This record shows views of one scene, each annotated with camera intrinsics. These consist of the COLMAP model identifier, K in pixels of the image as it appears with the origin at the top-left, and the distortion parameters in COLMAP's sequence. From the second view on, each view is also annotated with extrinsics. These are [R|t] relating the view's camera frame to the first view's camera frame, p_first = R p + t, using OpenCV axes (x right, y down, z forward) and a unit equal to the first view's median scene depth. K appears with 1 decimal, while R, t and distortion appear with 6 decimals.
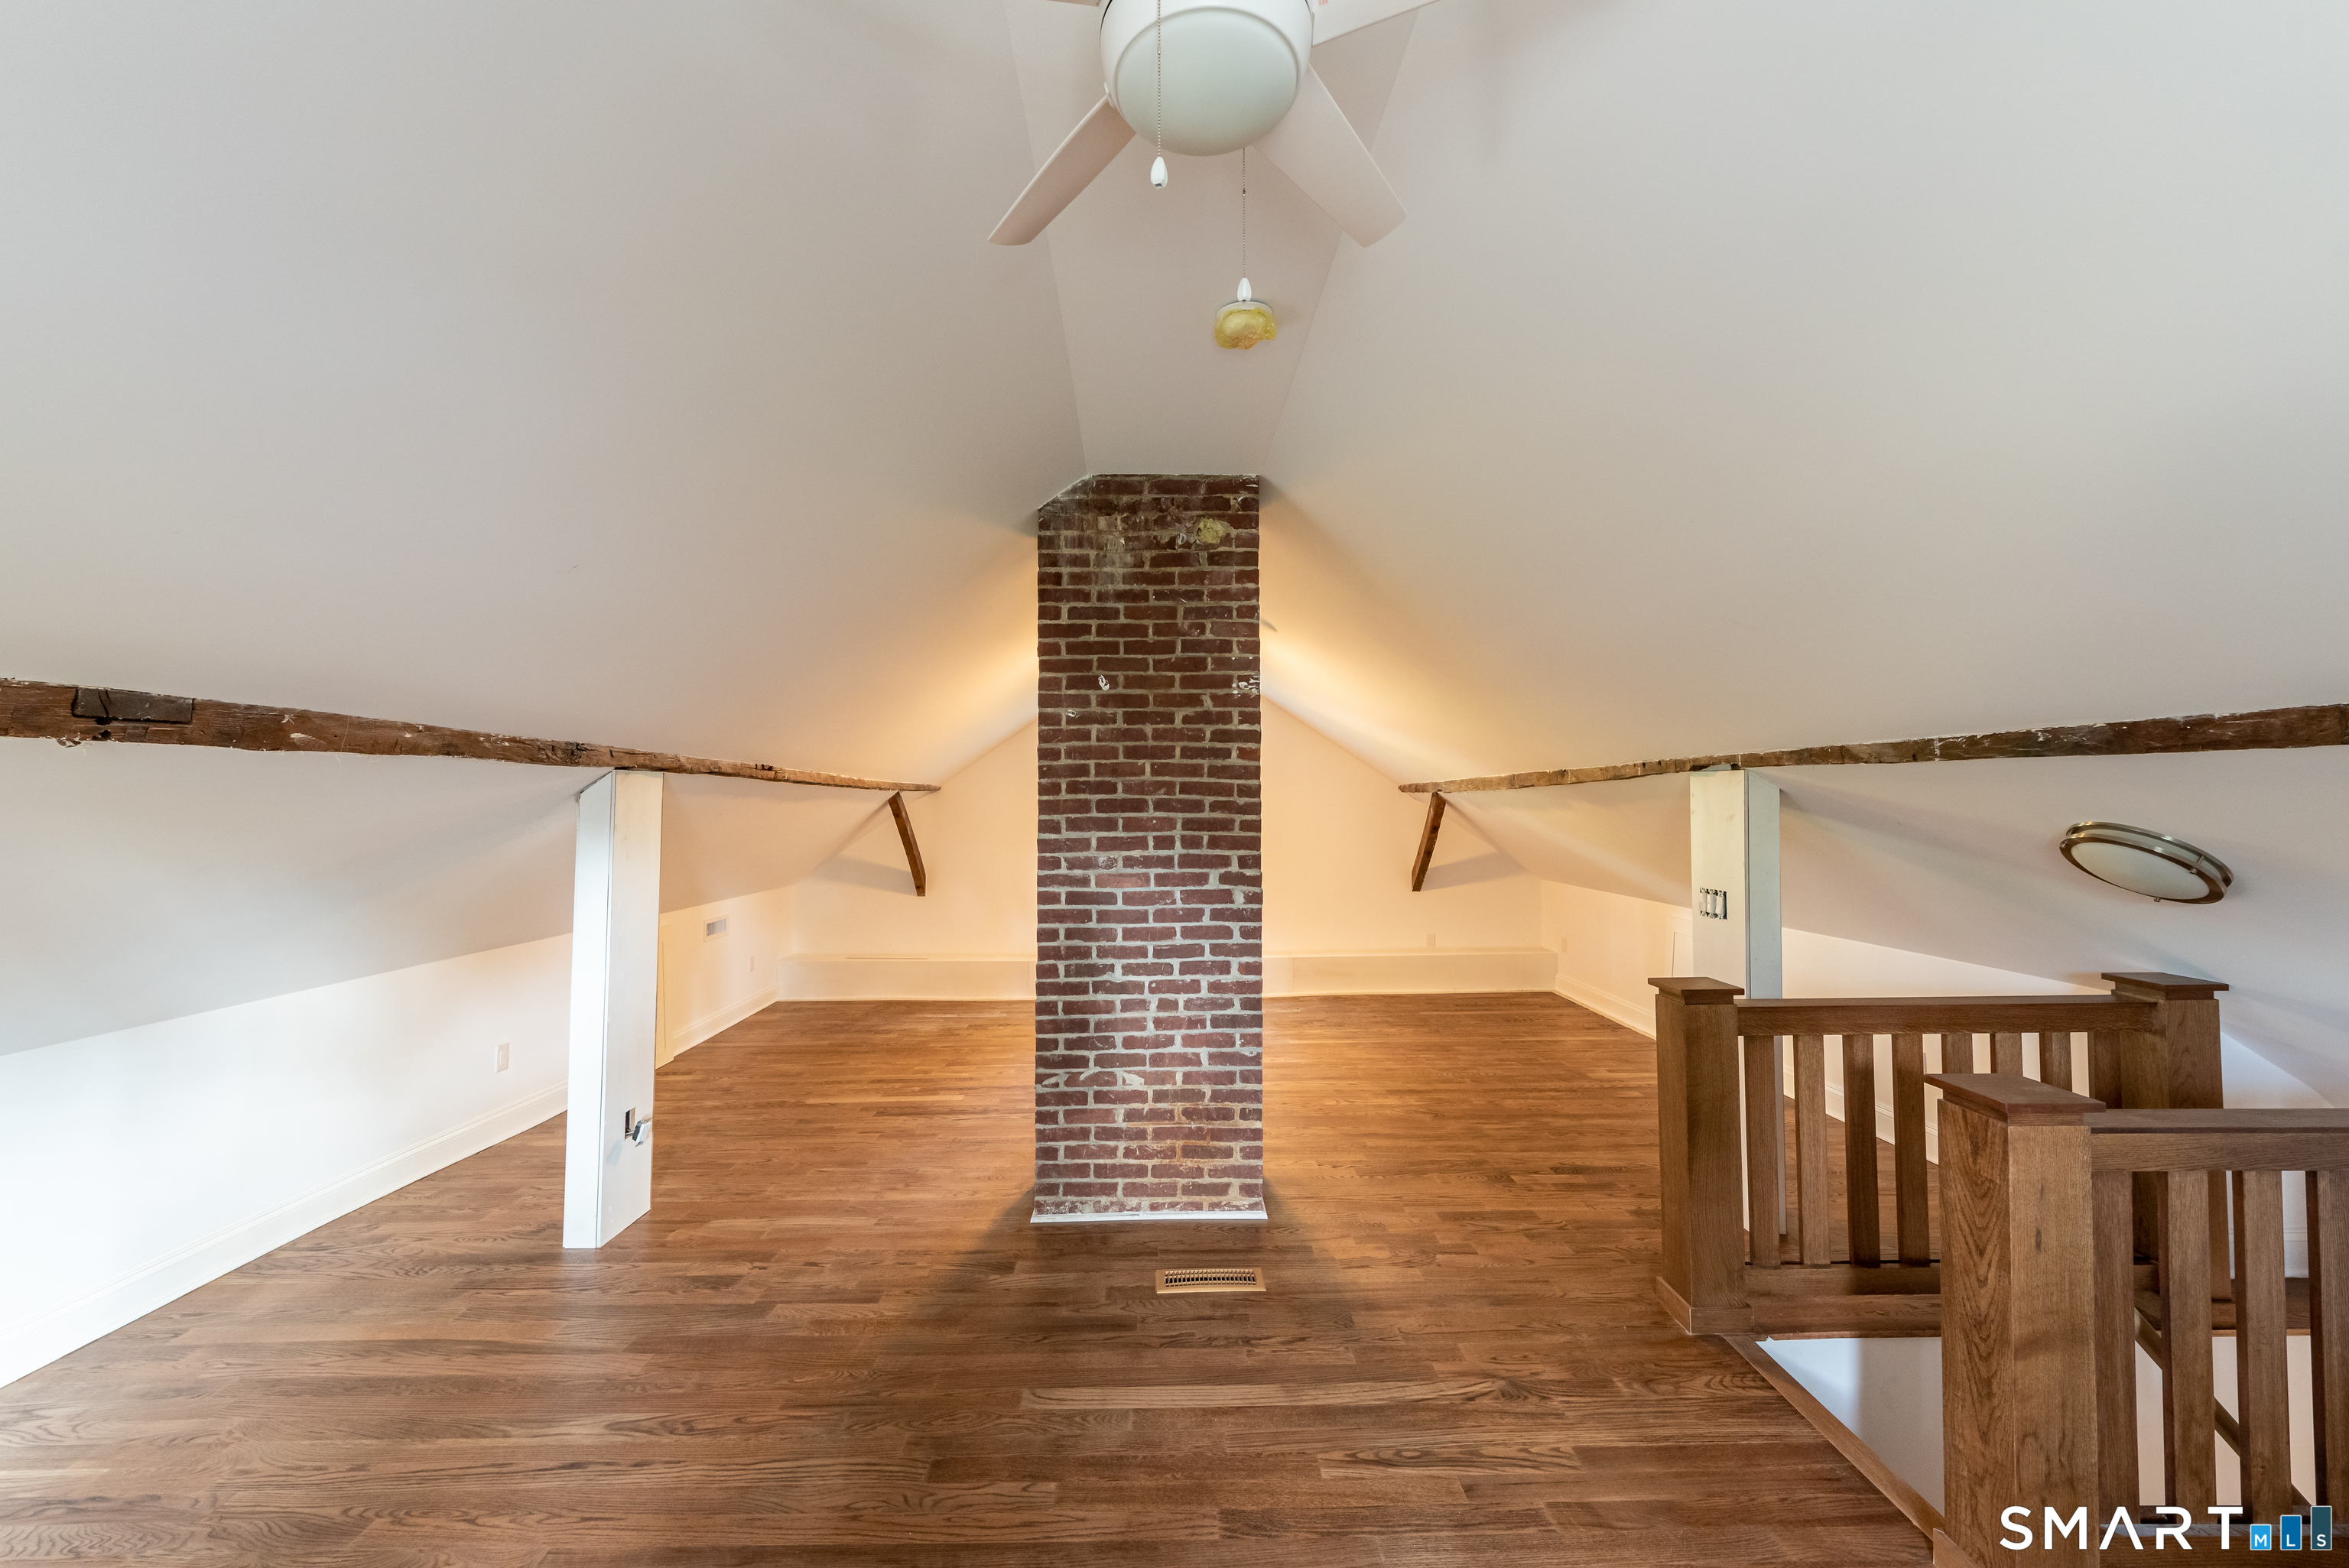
lens RADIAL K [[918.1, 0, 1176.8], [0, 918.1, 781.6], [0, 0, 1]] dist [0.009023, -0.002820]
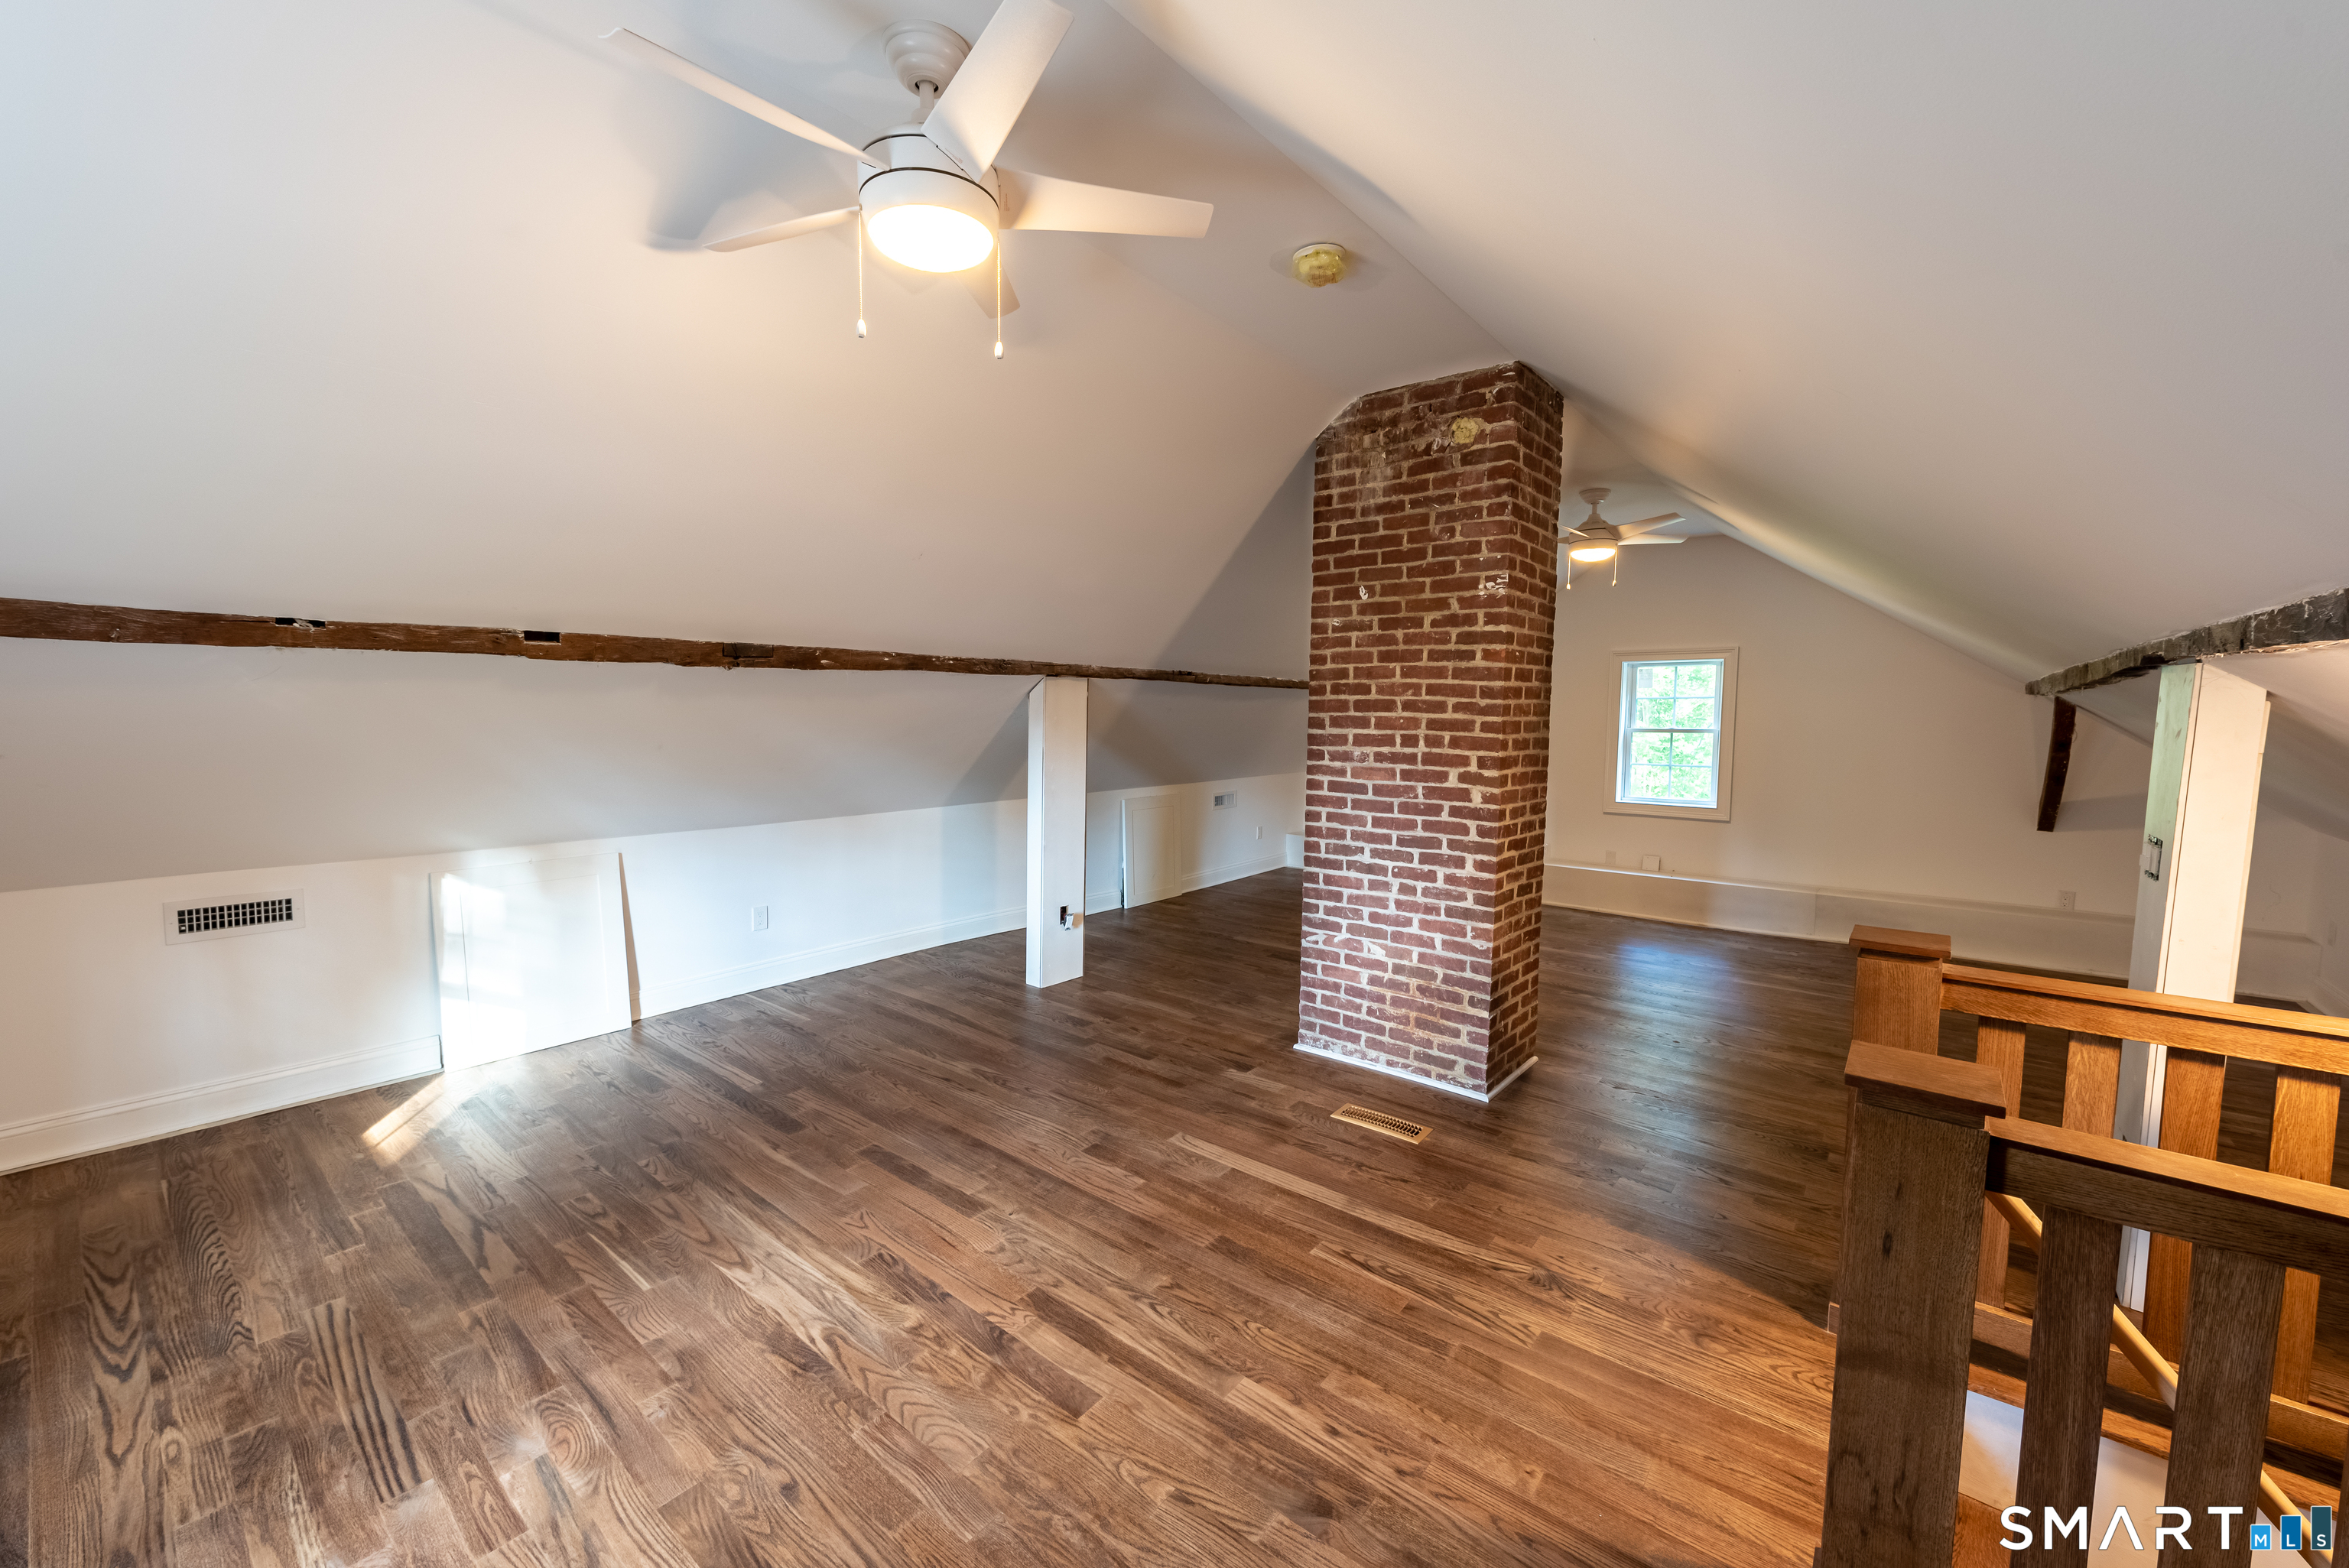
lens RADIAL K [[918.1, 0, 1168.6], [0, 918.1, 785.9], [0, 0, 1]] dist [0.009023, -0.002820]
pose [[0.763197, 0.068267, -0.642550, 0.466317], [0.004320, 0.993842, 0.110720, -0.001162], [0.646152, -0.087277, 0.758202, 0.000437]]
